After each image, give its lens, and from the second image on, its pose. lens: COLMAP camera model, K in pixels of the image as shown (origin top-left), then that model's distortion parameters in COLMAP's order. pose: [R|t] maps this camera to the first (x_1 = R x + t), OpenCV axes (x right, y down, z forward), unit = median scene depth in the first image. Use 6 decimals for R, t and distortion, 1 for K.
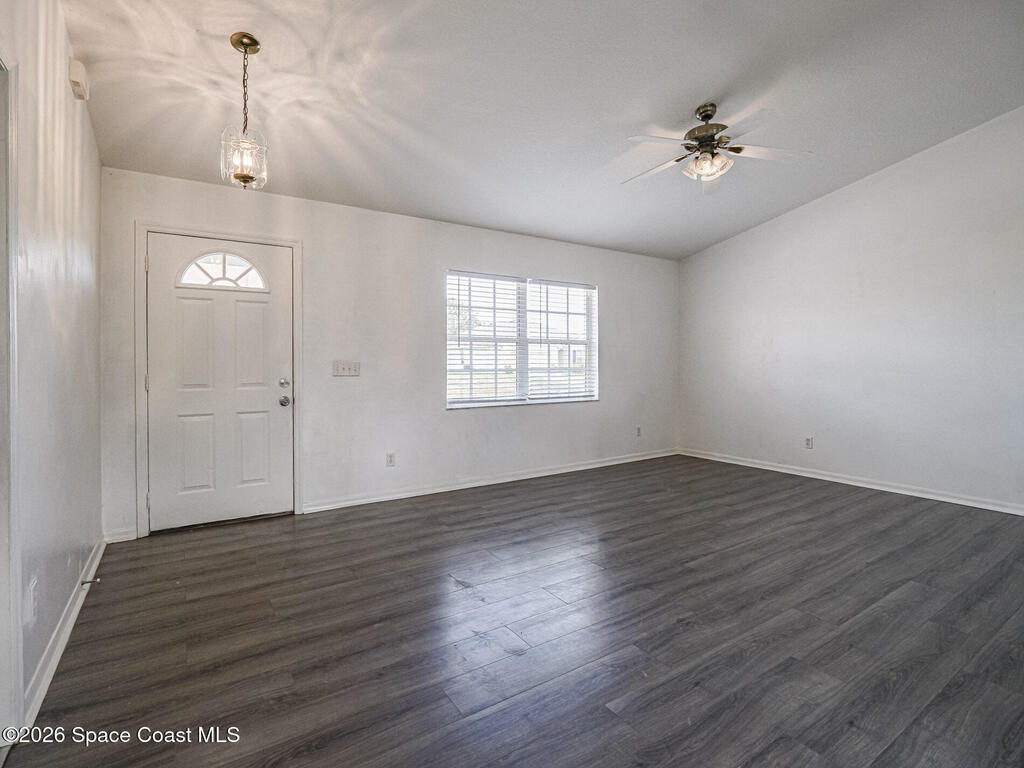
lens RADIAL K [[487.6, 0, 509.8], [0, 487.6, 365.8], [0, 0, 1]] dist [-0.016597, -0.000315]
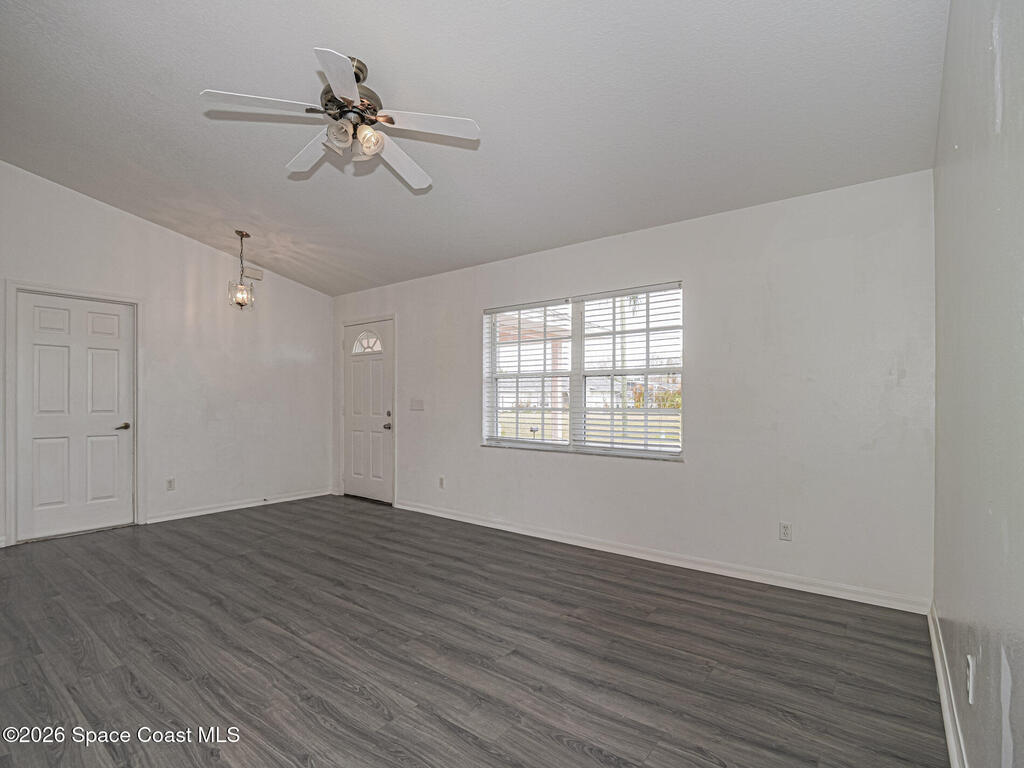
lens RADIAL K [[505.1, 0, 512.0], [0, 505.1, 384.0], [0, 0, 1]] dist [-0.000559, -0.001069]
pose [[0.323118, -0.027090, -0.945971, 1.144449], [-0.011344, 0.999408, -0.032495, -0.008271], [0.946291, 0.021231, 0.322619, 0.901354]]
